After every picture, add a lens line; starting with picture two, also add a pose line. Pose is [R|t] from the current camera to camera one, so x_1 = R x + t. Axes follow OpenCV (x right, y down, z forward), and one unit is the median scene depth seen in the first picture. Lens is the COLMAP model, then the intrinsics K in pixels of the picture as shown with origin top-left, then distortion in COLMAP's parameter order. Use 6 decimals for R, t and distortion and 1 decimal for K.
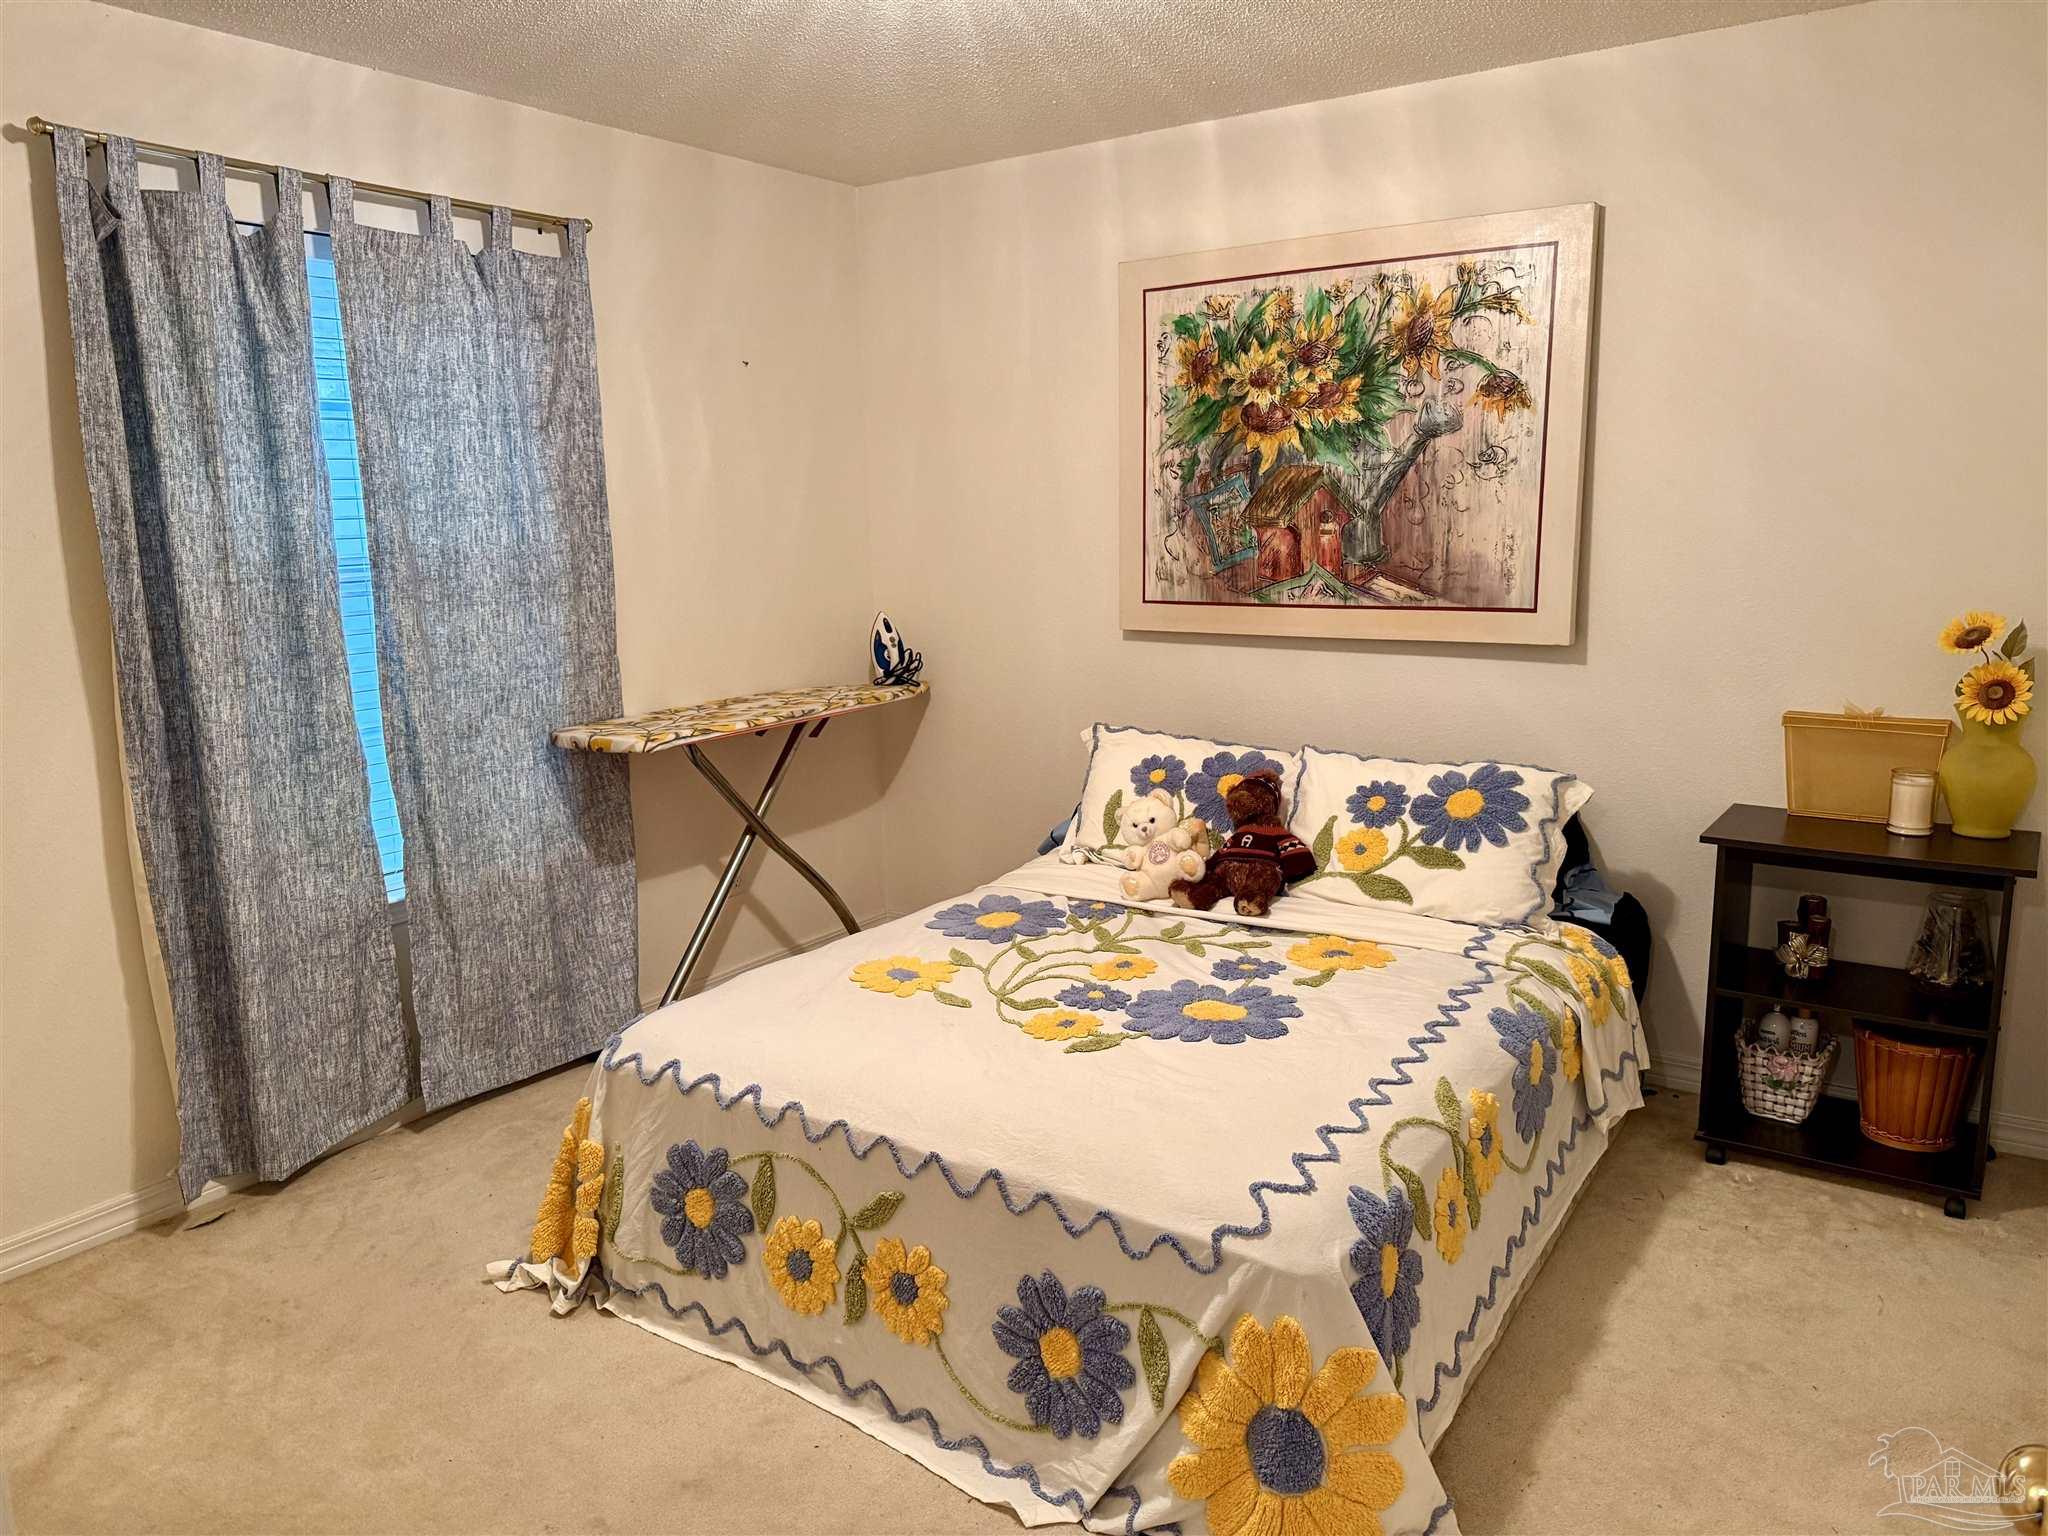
lens RADIAL K [[1419.5, 0, 1035.0], [0, 1419.5, 784.1], [0, 0, 1]] dist [0.056058, -0.076963]
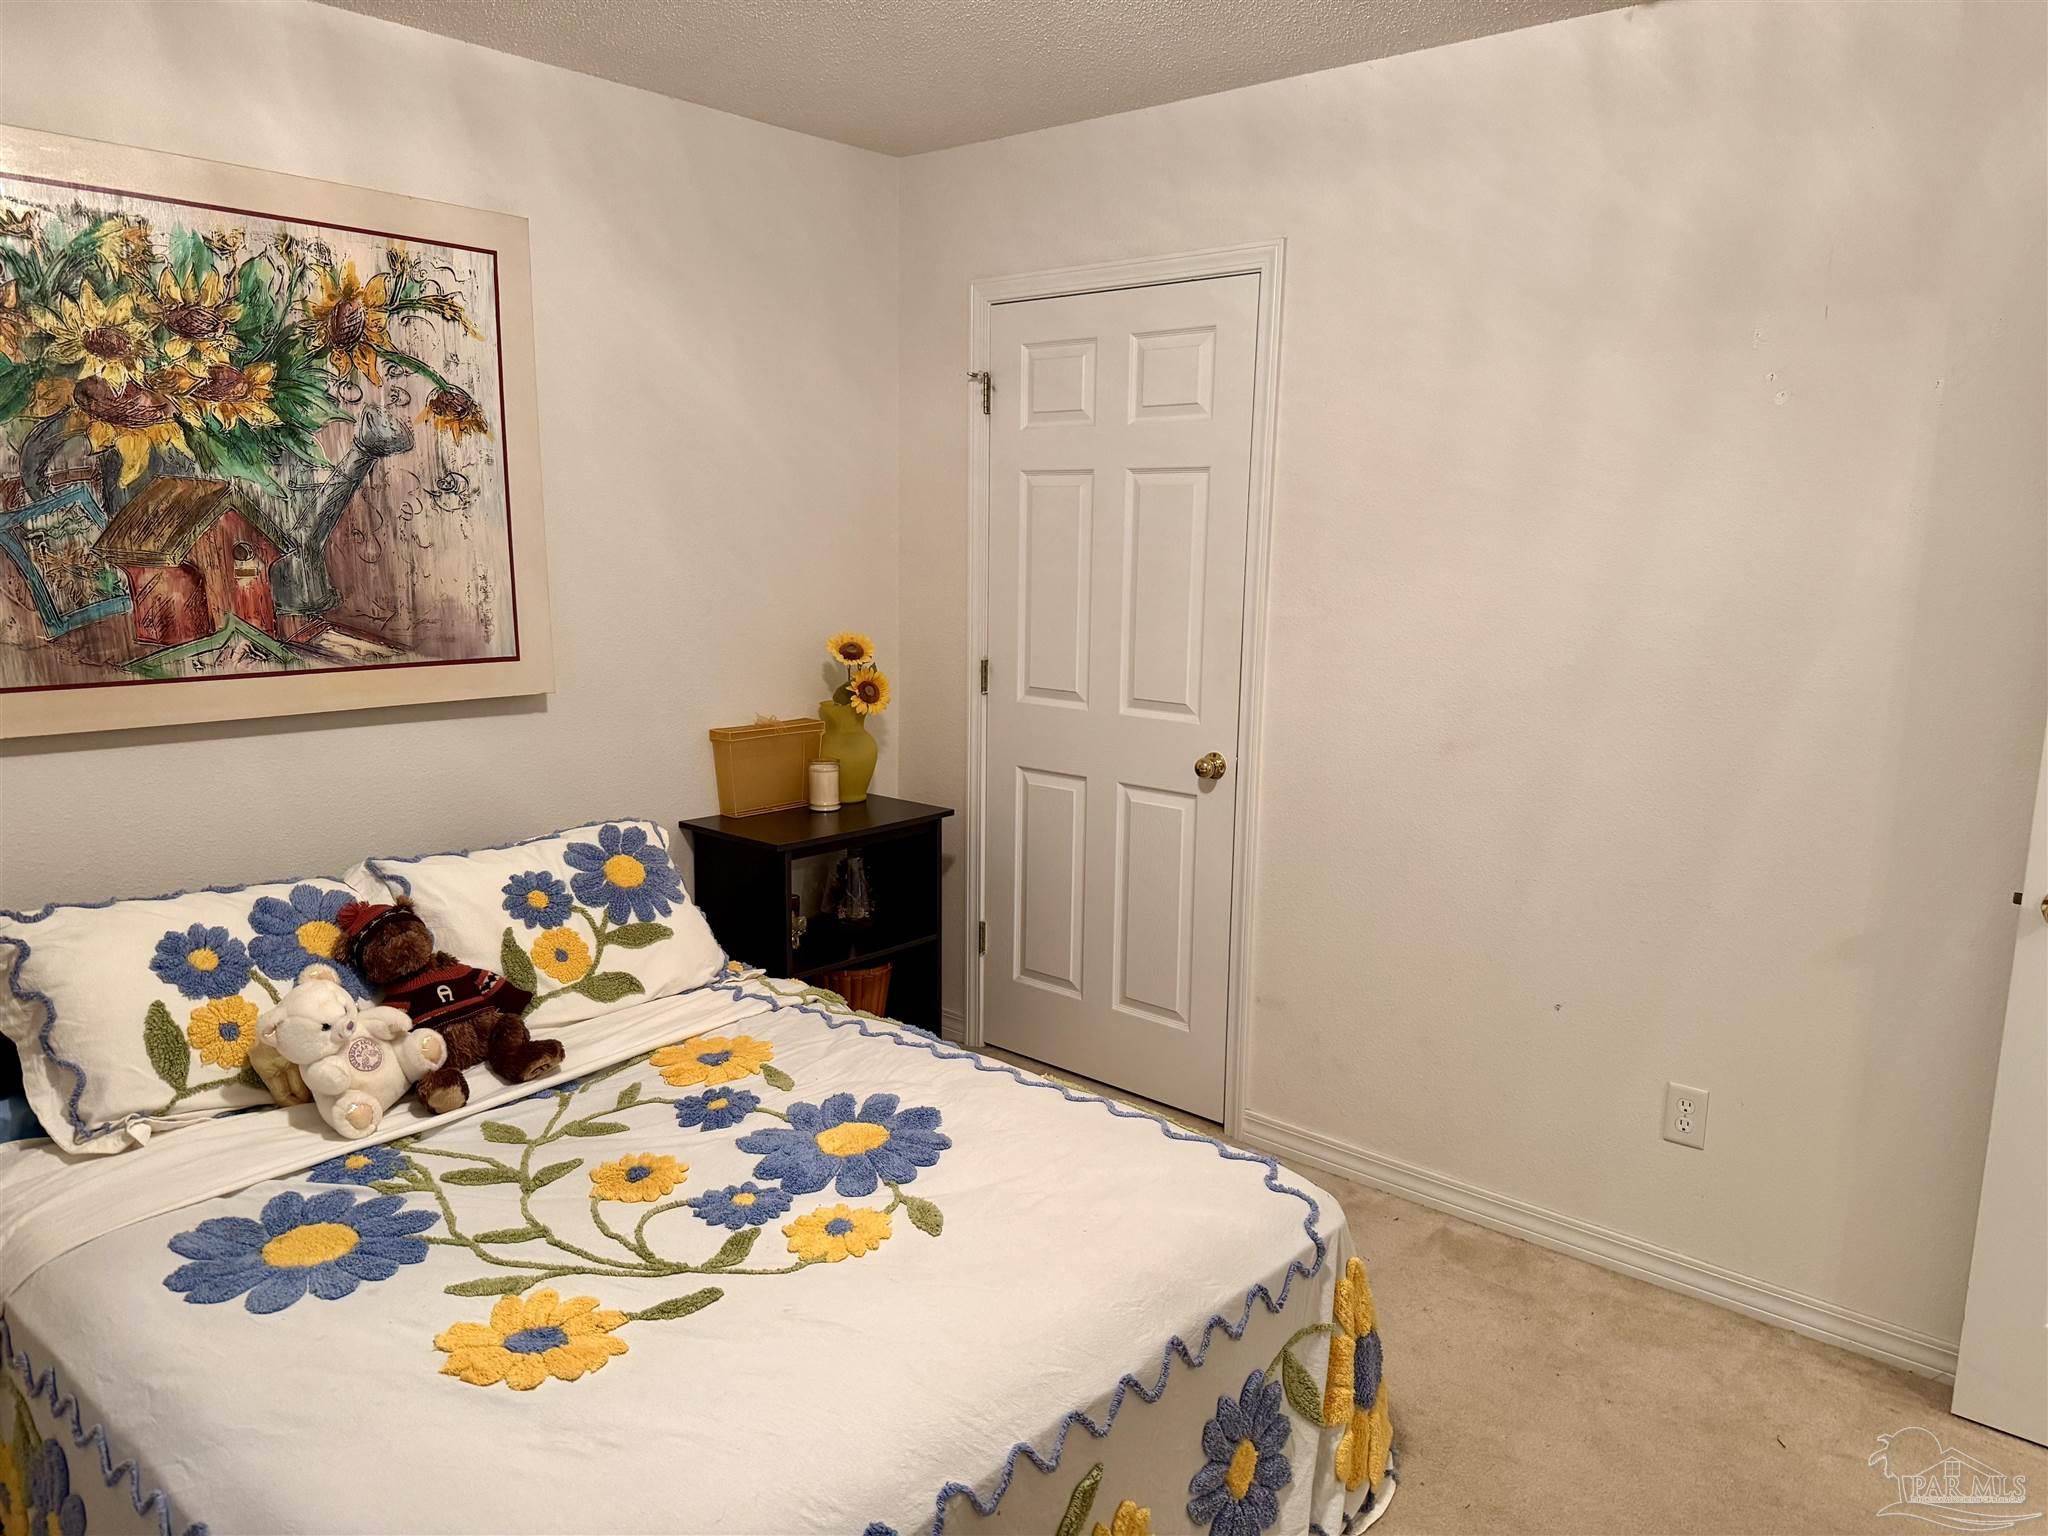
lens RADIAL K [[1419.5, 0, 1031.5], [0, 1419.5, 762.4], [0, 0, 1]] dist [0.056058, -0.076963]
pose [[0.114378, -0.146467, 0.982581, -0.513194], [0.168806, 0.977554, 0.126067, -0.116162], [-0.978990, 0.151446, 0.136535, 0.569096]]
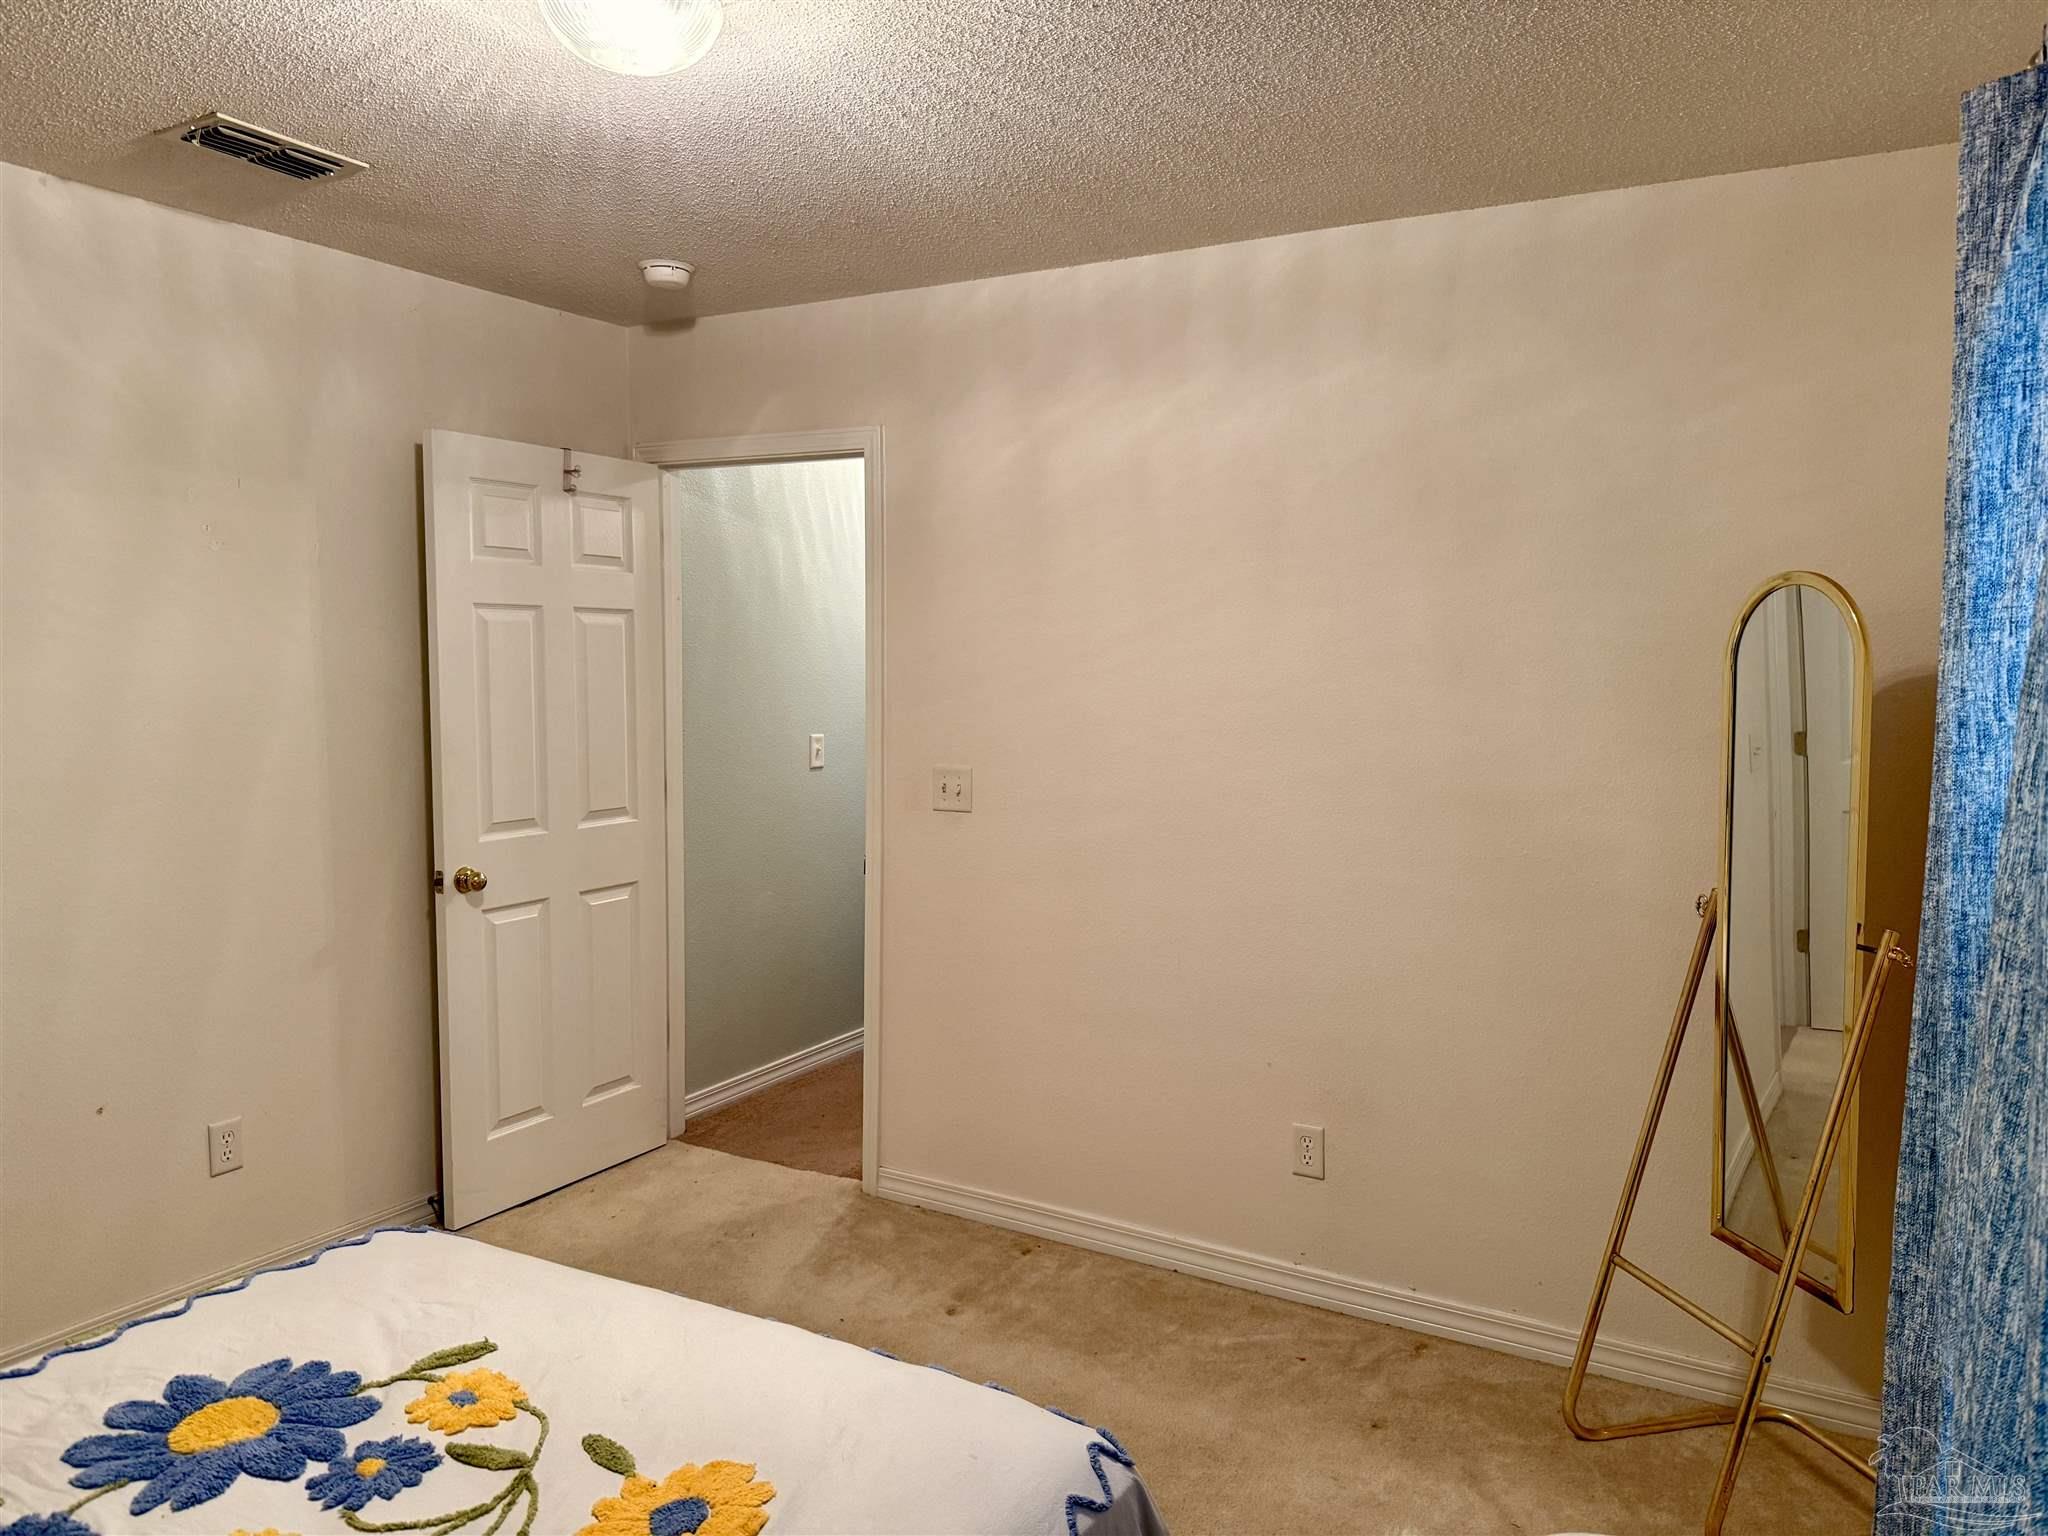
lens RADIAL K [[1419.5, 0, 1022.4], [0, 1419.5, 774.3], [0, 0, 1]] dist [0.056058, -0.076963]
pose [[-0.996158, 0.027067, -0.083290, -0.156045], [0.003389, 0.962242, 0.272173, -0.247730], [0.087512, 0.270845, -0.958637, 1.229101]]
